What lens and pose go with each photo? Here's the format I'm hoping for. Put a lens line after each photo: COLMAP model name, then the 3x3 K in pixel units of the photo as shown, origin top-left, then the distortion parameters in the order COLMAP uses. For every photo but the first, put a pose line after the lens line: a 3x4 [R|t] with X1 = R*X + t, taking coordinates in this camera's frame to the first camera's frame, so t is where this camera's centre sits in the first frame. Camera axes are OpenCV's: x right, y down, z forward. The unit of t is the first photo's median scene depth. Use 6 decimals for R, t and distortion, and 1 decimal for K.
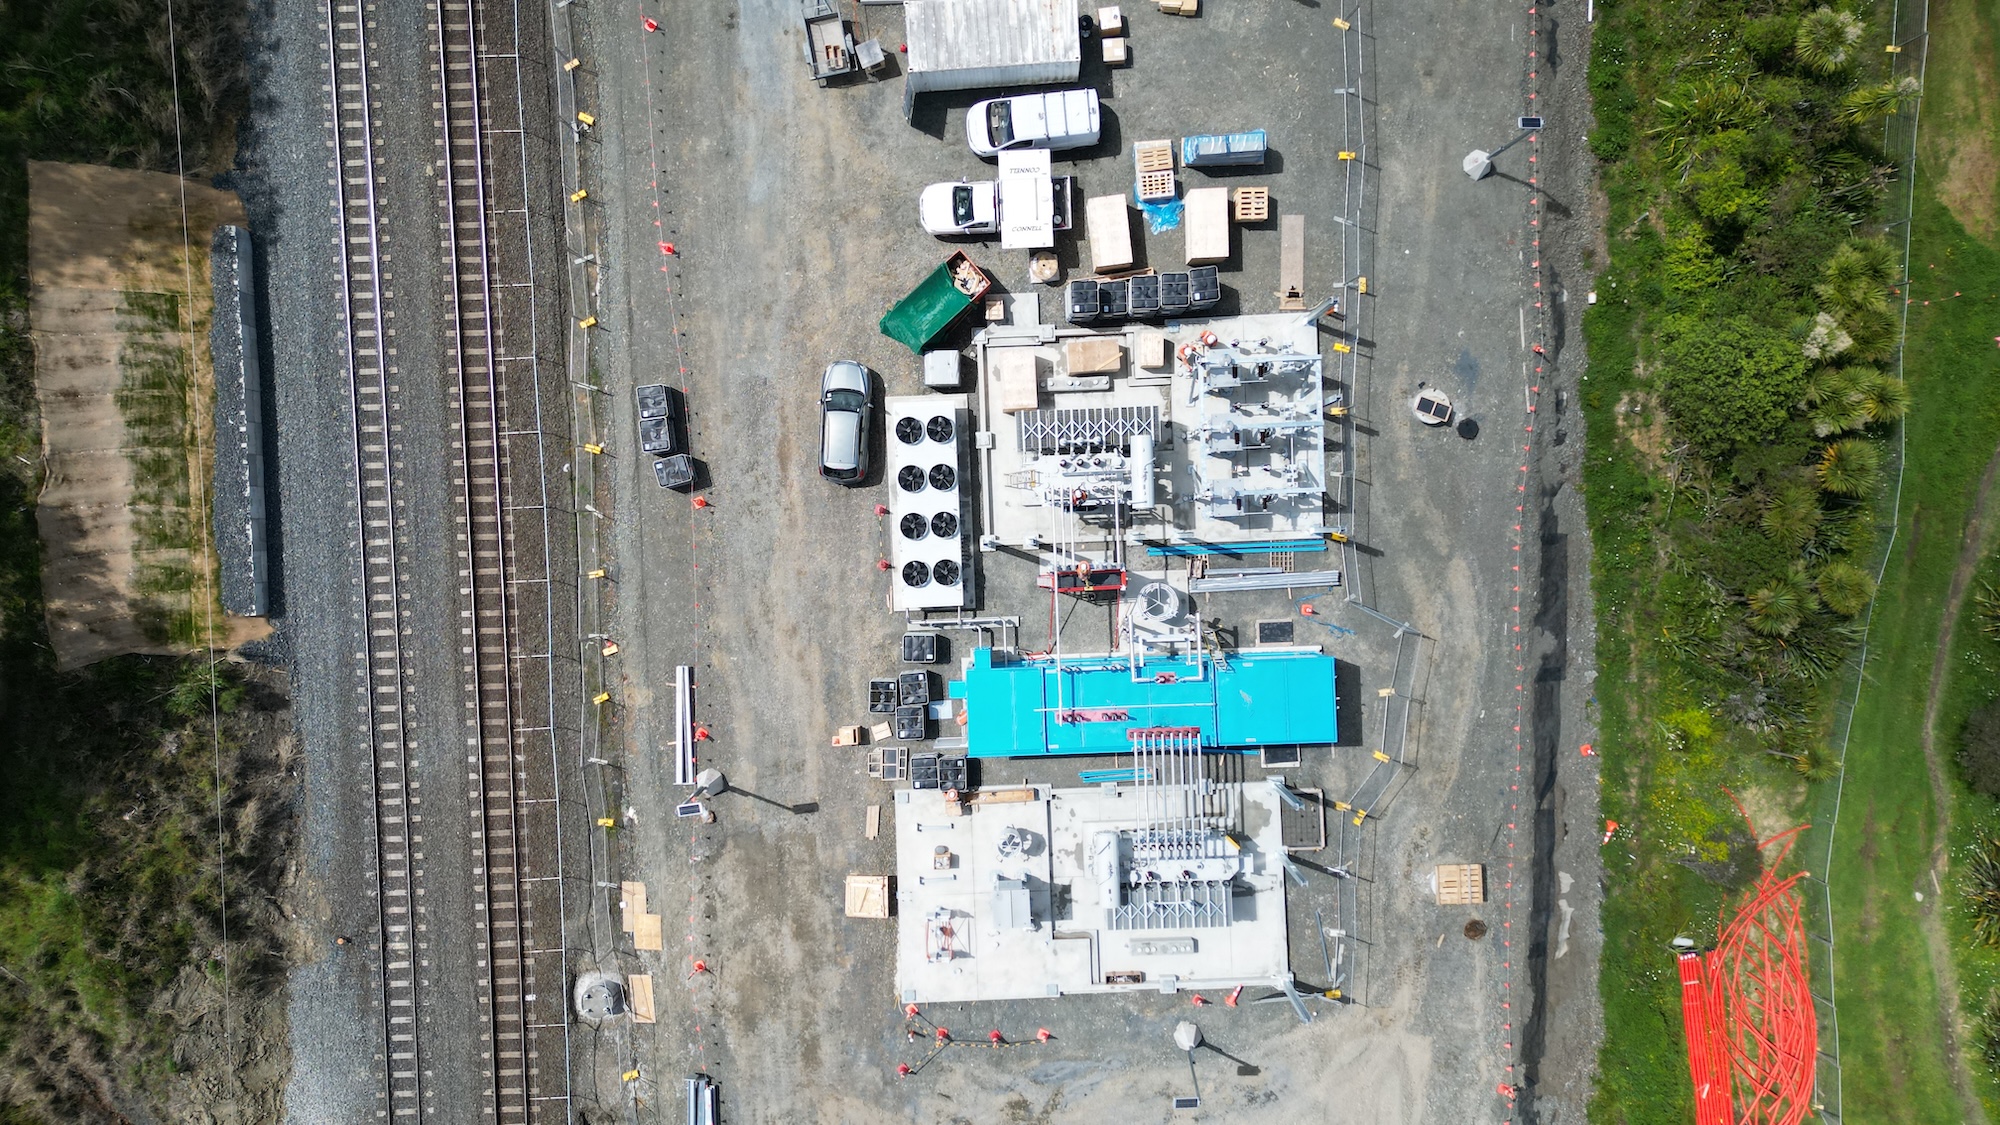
lens RADIAL K [[1414.0, 0, 1001.0], [0, 1414.0, 554.5], [0, 0, 1]] dist [0.075431, -0.075339]
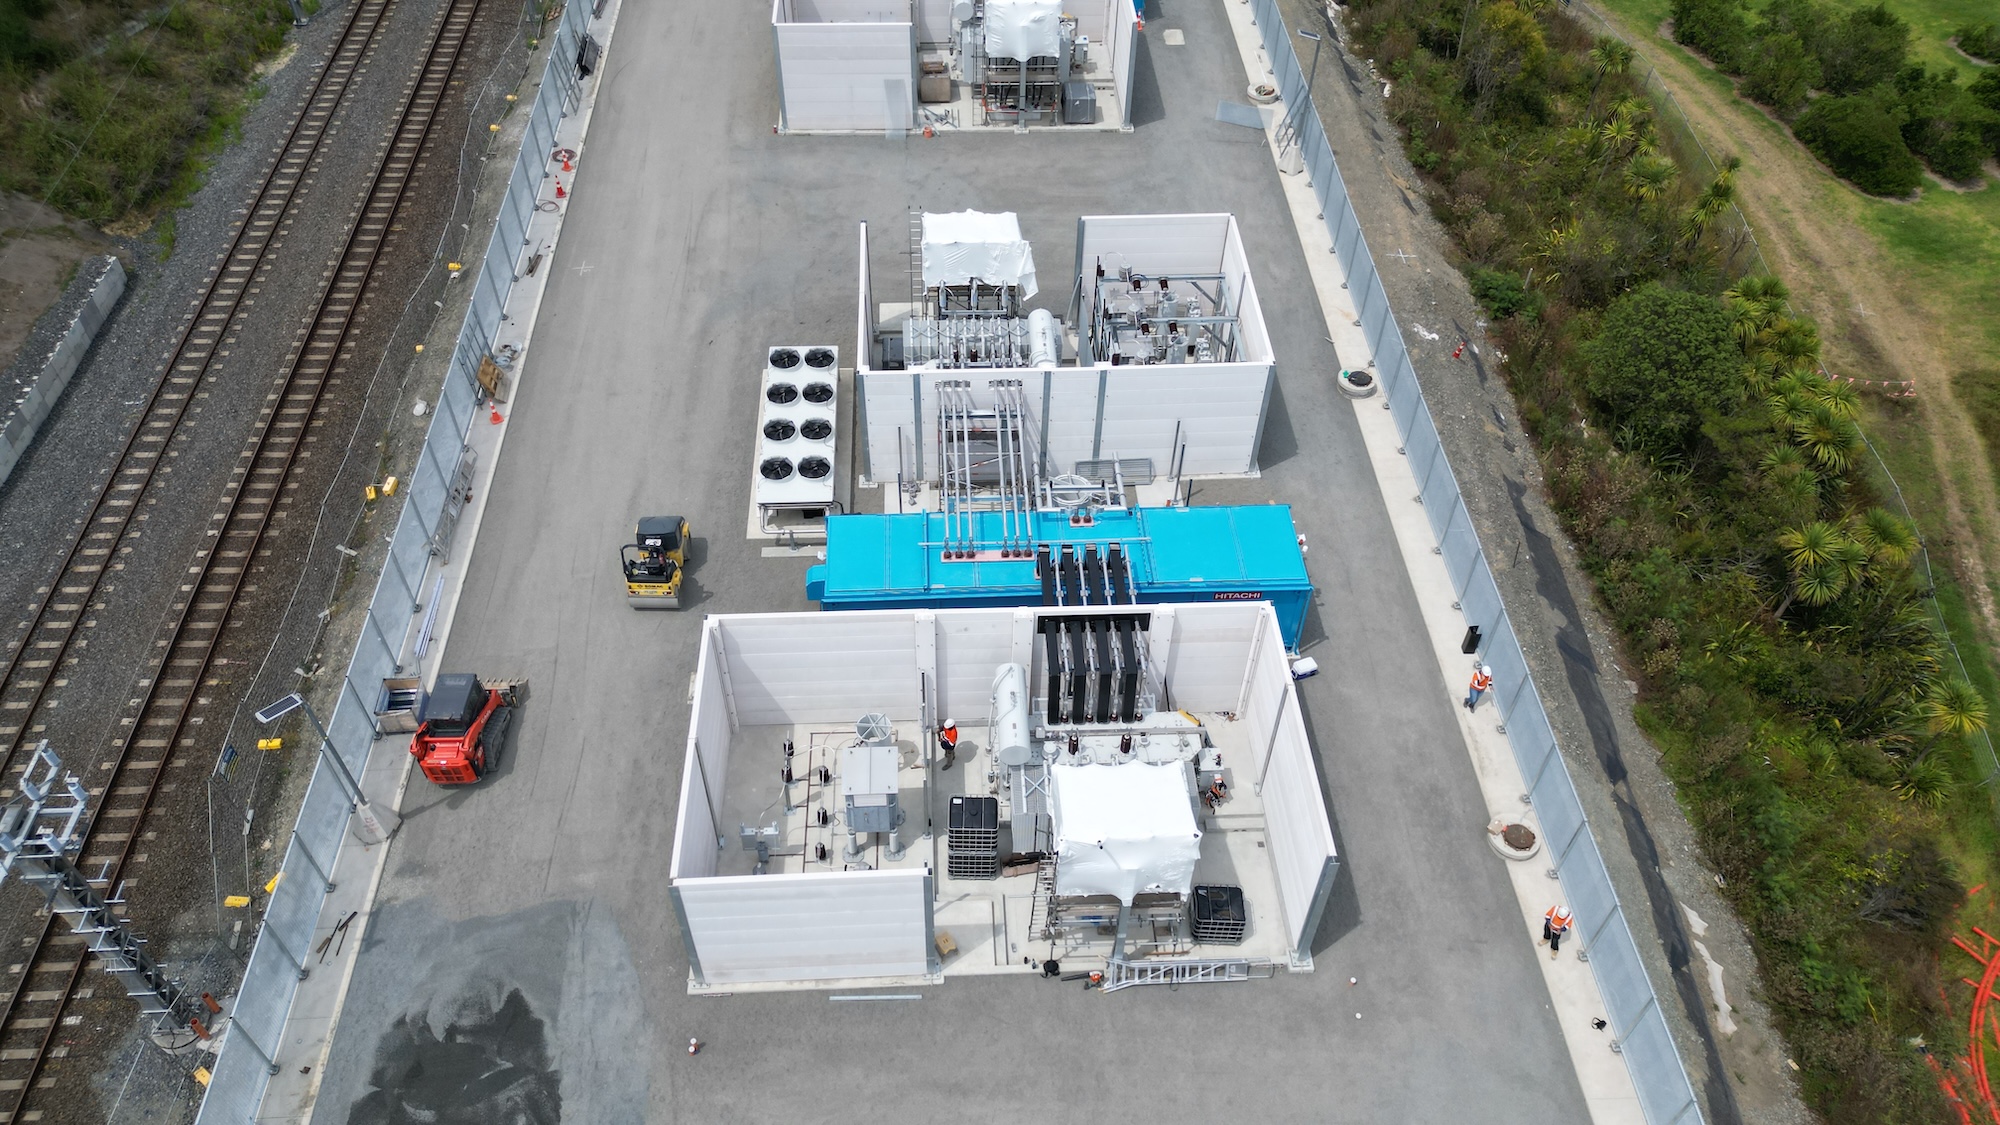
lens RADIAL K [[1414.0, 0, 1001.0], [0, 1414.0, 554.5], [0, 0, 1]] dist [0.075431, -0.075339]
pose [[0.999464, 0.007000, 0.031970, 0.044501], [0.017320, 0.715711, -0.698182, 0.630425], [-0.027768, 0.698362, 0.715206, 0.435337]]
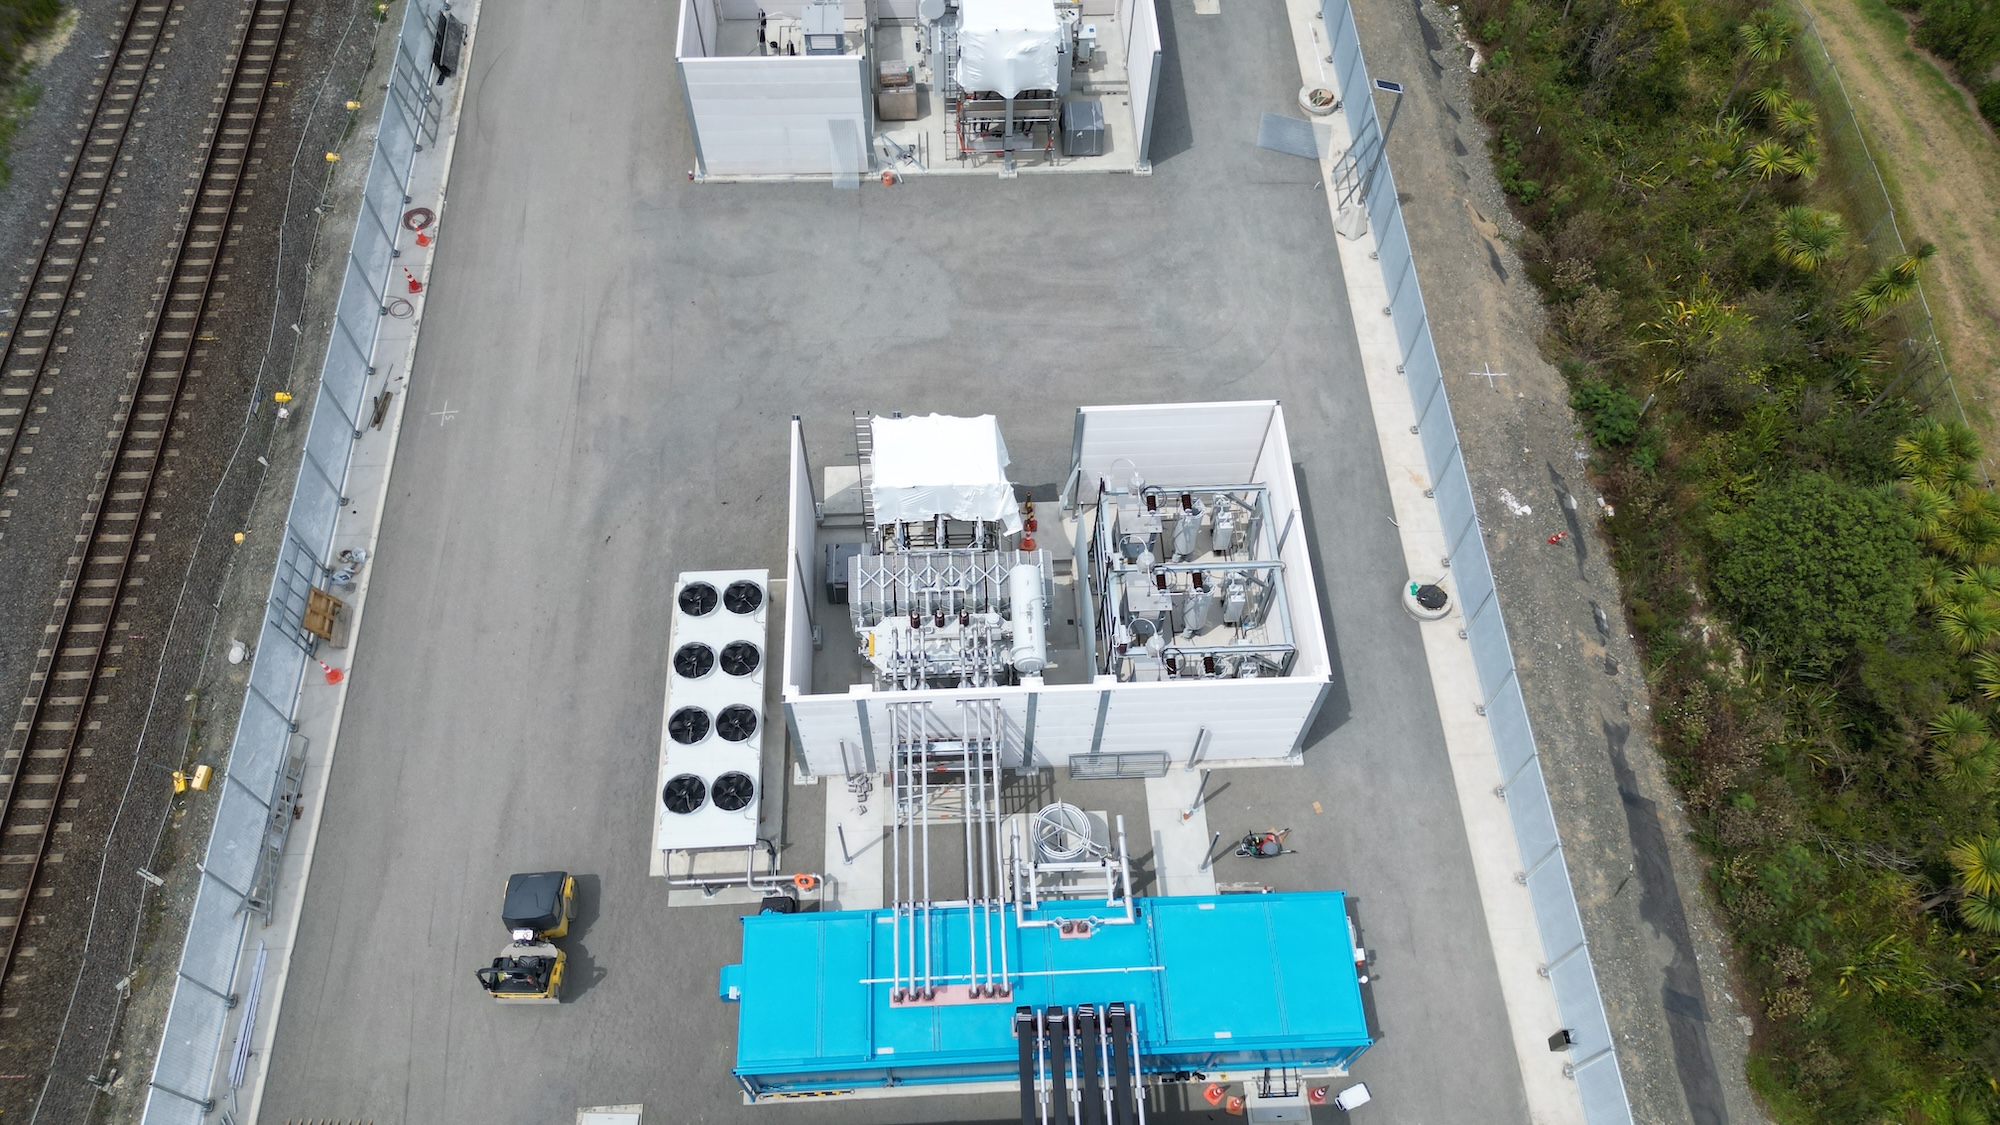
lens RADIAL K [[1414.0, 0, 1001.0], [0, 1414.0, 554.5], [0, 0, 1]] dist [0.075431, -0.075339]
pose [[0.999478, 0.002143, 0.032234, 0.062461], [0.015078, 0.851503, -0.524134, 0.261636], [-0.028571, 0.524346, 0.851026, 0.382643]]
